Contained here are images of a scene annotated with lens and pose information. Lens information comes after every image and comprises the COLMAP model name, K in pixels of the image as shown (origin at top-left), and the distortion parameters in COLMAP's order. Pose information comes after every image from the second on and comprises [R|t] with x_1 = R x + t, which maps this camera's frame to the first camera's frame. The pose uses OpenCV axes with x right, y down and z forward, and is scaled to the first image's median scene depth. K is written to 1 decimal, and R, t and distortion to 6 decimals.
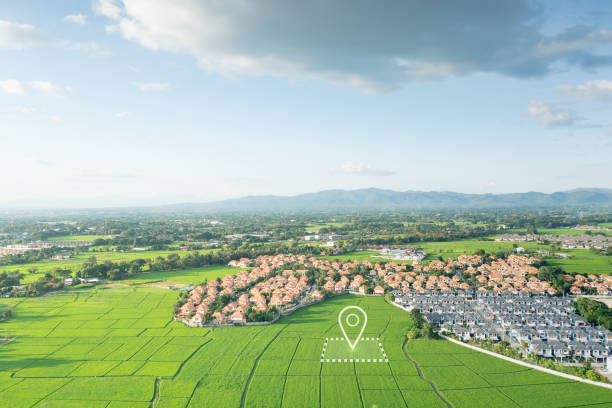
lens RADIAL K [[484.8, 0, 303.0], [0, 484.8, 197.3], [0, 0, 1]] dist [-0.000091, 0.016806]
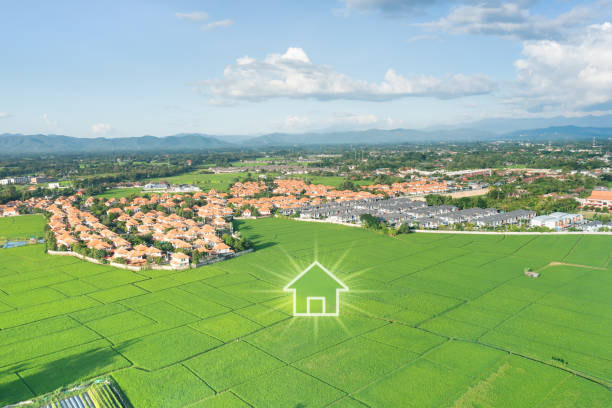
lens RADIAL K [[484.8, 0, 303.0], [0, 484.8, 197.3], [0, 0, 1]] dist [-0.000091, 0.016806]
pose [[0.711916, -0.085324, 0.697062, -0.340200], [0.007040, 0.993409, 0.114409, 0.036034], [-0.702229, -0.076543, 0.707824, 0.179098]]
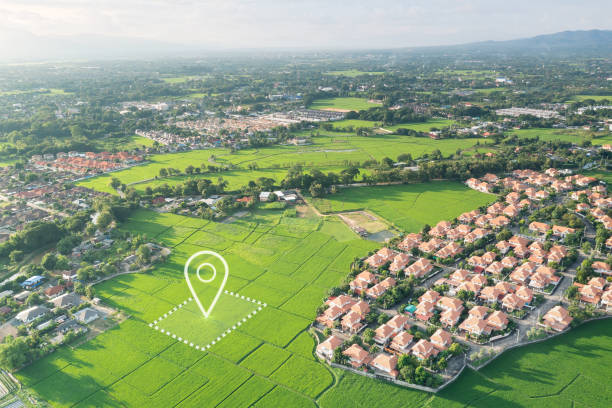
lens RADIAL K [[484.8, 0, 303.0], [0, 484.8, 197.3], [0, 0, 1]] dist [-0.000091, 0.016806]
pose [[0.831505, 0.161262, -0.531596, 0.042833], [0.017765, 0.948730, 0.315588, -0.089406], [0.555233, -0.271857, 0.786009, 0.280624]]
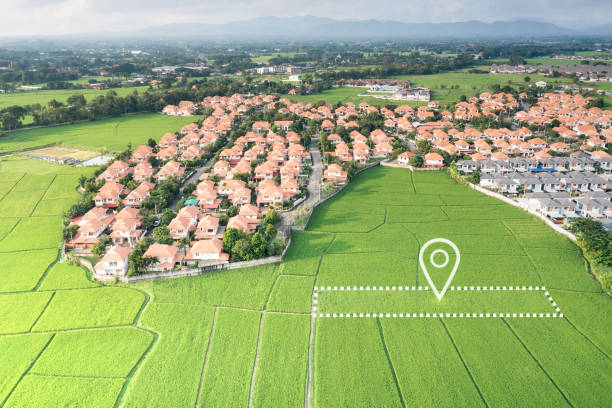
lens RADIAL K [[484.8, 0, 303.0], [0, 484.8, 197.3], [0, 0, 1]] dist [-0.000091, 0.016806]
pose [[0.990504, -0.039742, 0.131613, -0.058446], [-0.006243, 0.943317, 0.331834, 0.028125], [-0.137340, -0.329504, 0.934112, 0.326180]]
